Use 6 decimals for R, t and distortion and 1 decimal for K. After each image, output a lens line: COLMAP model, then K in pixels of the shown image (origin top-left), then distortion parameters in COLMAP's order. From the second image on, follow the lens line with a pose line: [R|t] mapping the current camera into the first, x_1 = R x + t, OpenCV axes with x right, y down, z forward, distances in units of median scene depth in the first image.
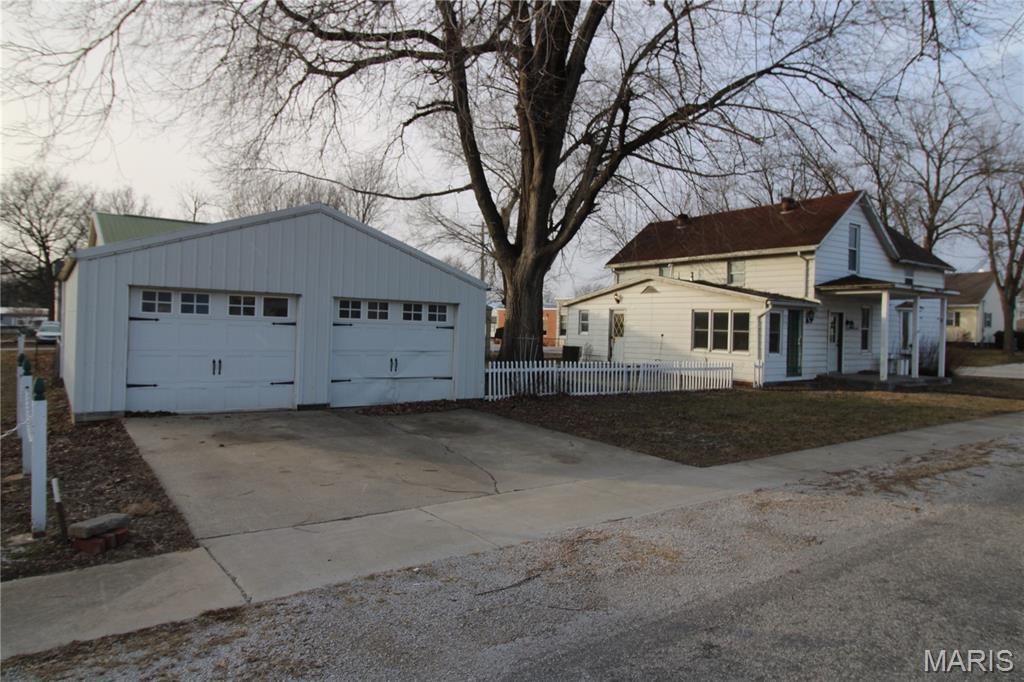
lens RADIAL K [[653.0, 0, 511.6], [0, 653.0, 340.6], [0, 0, 1]] dist [0.001777, -0.001220]
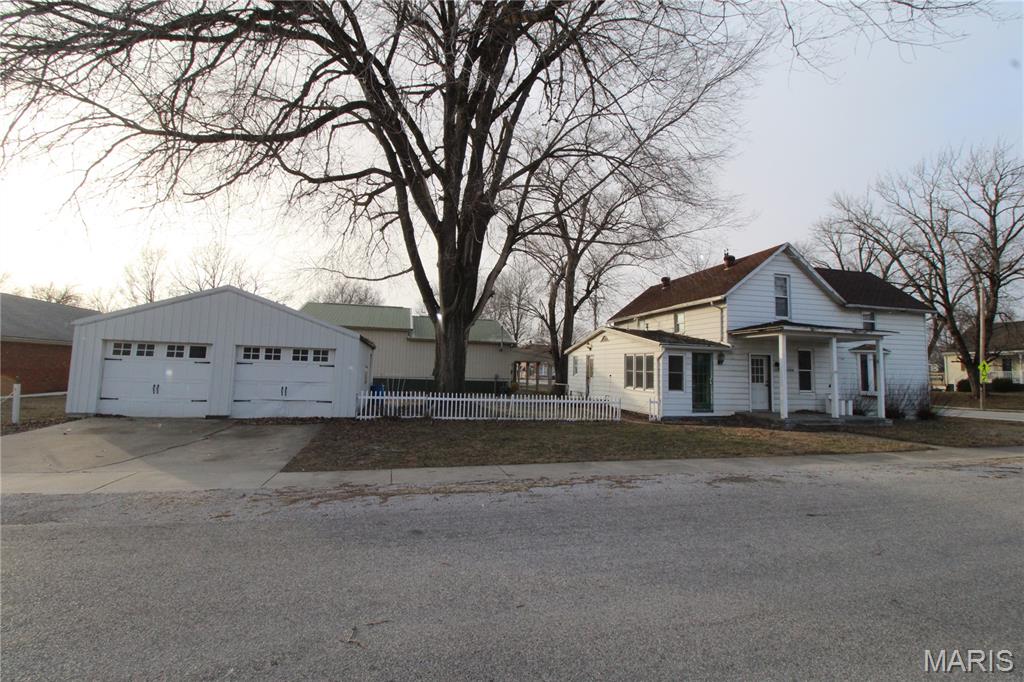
lens RADIAL K [[469.8, 0, 512.4], [0, 469.8, 338.1], [0, 0, 1]] dist [-0.003242, -0.000351]
pose [[0.928405, -0.027289, -0.370566, 0.431371], [-0.010095, 0.995079, -0.098571, 0.010885], [0.371432, 0.095255, 0.923561, 0.129350]]
